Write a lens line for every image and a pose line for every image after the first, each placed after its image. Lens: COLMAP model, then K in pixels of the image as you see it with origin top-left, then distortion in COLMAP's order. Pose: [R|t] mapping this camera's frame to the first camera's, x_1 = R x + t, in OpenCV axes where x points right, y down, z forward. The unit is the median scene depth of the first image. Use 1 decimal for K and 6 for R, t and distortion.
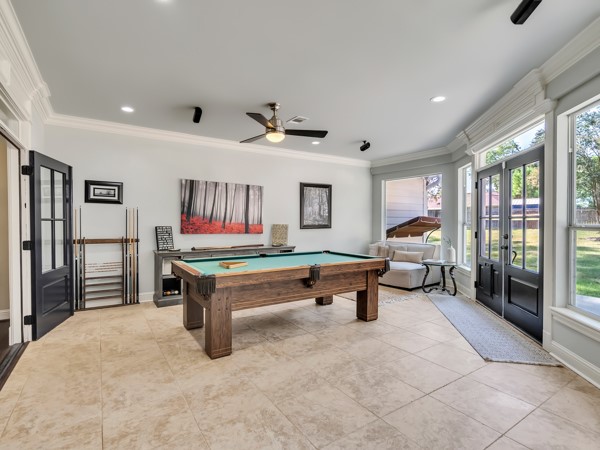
lens RADIAL K [[307.8, 0, 296.4], [0, 307.8, 224.0], [0, 0, 1]] dist [-0.003096, 0.003638]
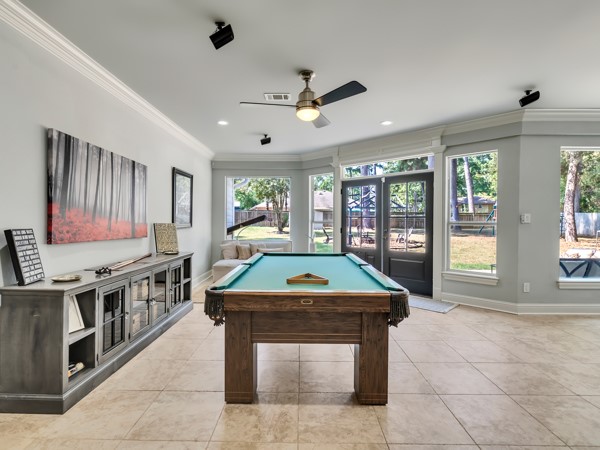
lens RADIAL K [[307.8, 0, 296.4], [0, 307.8, 224.0], [0, 0, 1]] dist [-0.003096, 0.003638]
pose [[0.553785, -0.009149, 0.832609, -0.532056], [0.004833, 0.999958, 0.007773, -0.001738], [-0.832645, -0.000281, 0.553806, 0.406304]]
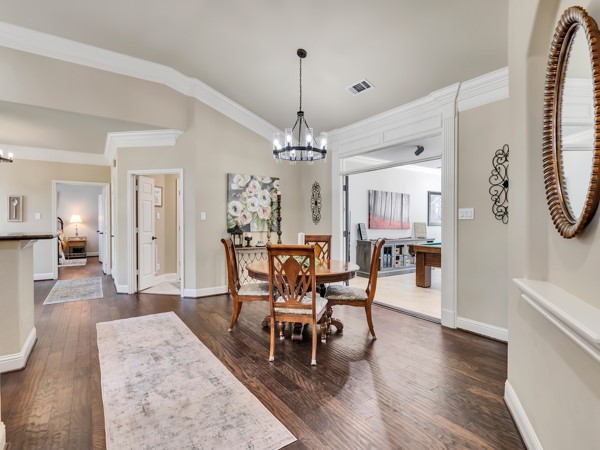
lens RADIAL K [[307.8, 0, 296.4], [0, 307.8, 224.0], [0, 0, 1]] dist [-0.003096, 0.003638]
pose [[0.999608, -0.002616, 0.027886, -0.712102], [0.002720, 0.999989, -0.003690, 0.012942], [-0.027876, 0.003765, 0.999604, -0.373774]]
